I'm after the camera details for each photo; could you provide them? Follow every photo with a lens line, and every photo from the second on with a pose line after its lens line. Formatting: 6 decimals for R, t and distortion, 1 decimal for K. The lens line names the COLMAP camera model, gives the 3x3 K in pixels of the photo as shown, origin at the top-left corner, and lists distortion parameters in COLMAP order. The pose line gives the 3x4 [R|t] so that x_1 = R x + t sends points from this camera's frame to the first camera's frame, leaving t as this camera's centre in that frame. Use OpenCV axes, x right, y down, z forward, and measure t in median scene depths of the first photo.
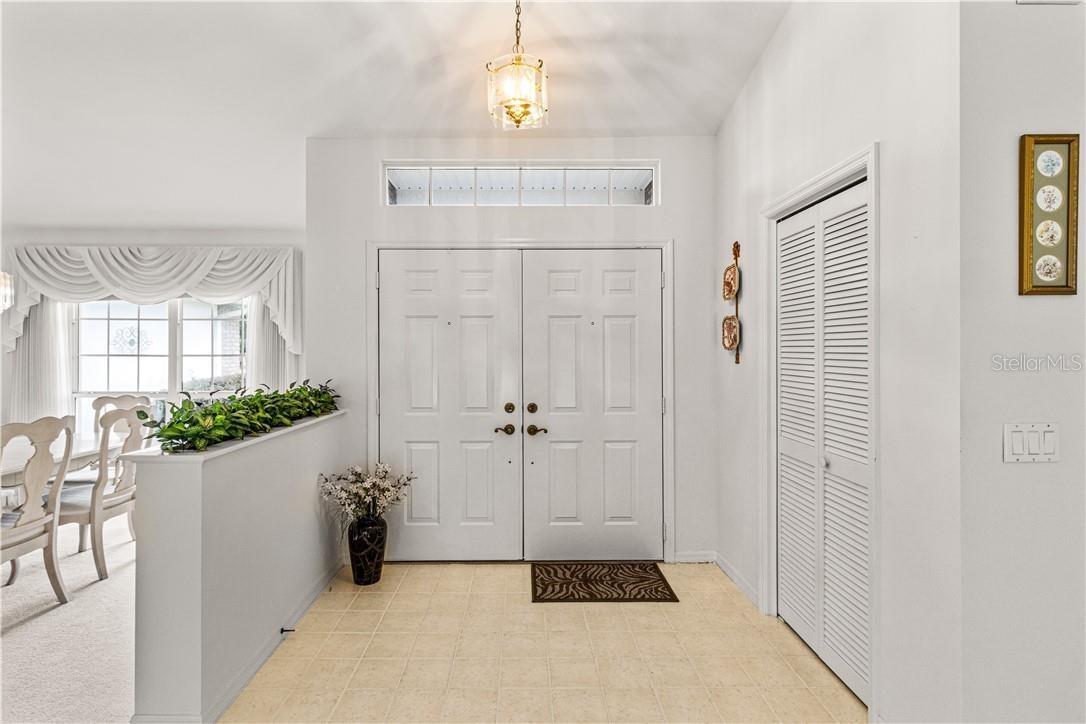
lens RADIAL K [[515.2, 0, 532.2], [0, 515.2, 348.1], [0, 0, 1]] dist [0.002918, 0.000450]
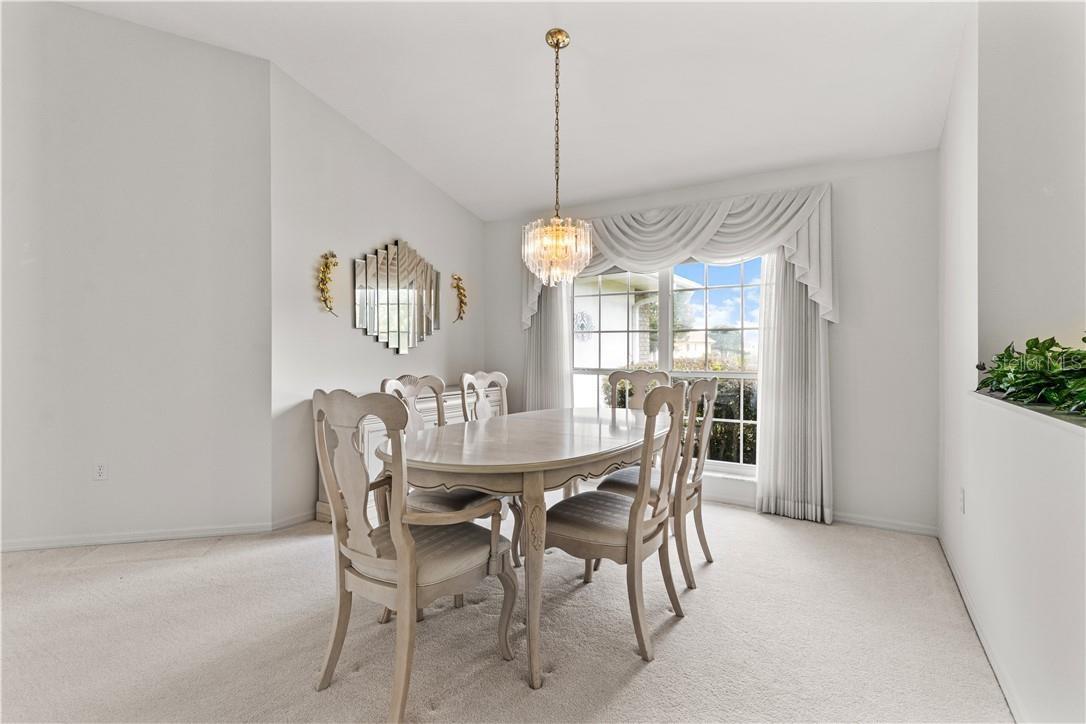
lens RADIAL K [[499.0, 0, 560.2], [0, 499.0, 349.1], [0, 0, 1]] dist [0.000892, 0.000091]
pose [[0.857340, -0.002080, -0.514746, -0.531853], [0.003871, 0.999990, 0.002406, 0.060665], [0.514736, -0.004055, 0.857339, 0.192611]]
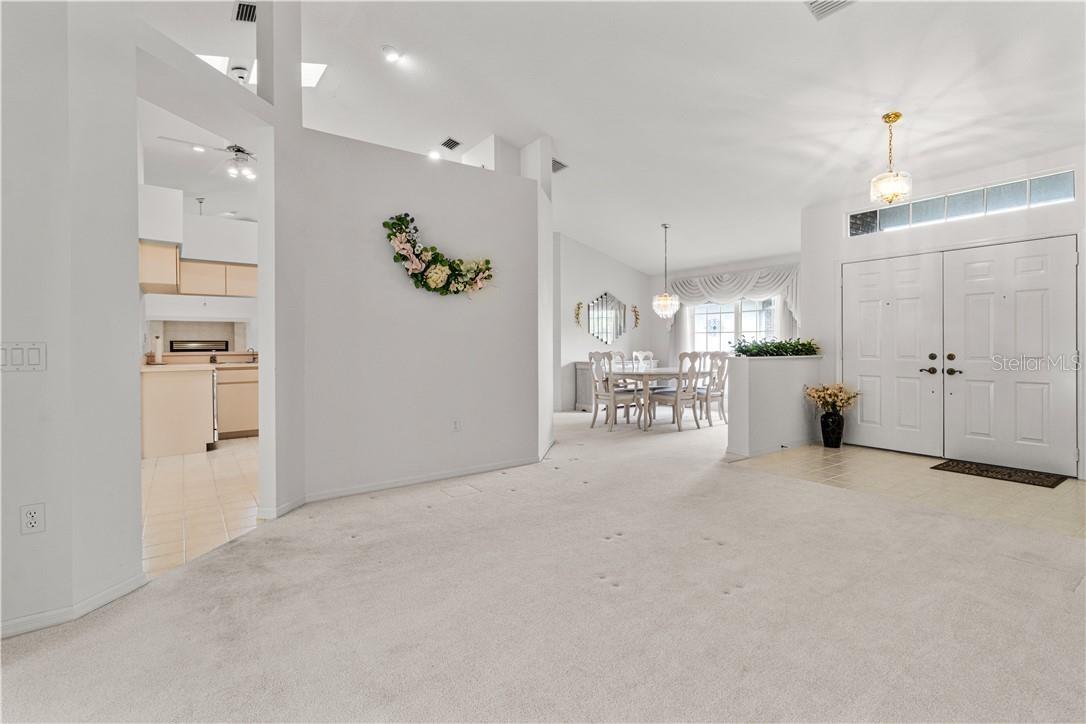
lens RADIAL K [[515.2, 0, 532.2], [0, 515.2, 348.1], [0, 0, 1]] dist [0.002918, 0.000450]
pose [[0.557225, 0.004604, -0.830349, 0.540957], [0.007336, 0.999918, 0.010467, 0.062829], [0.830329, -0.011923, 0.557146, -0.806331]]
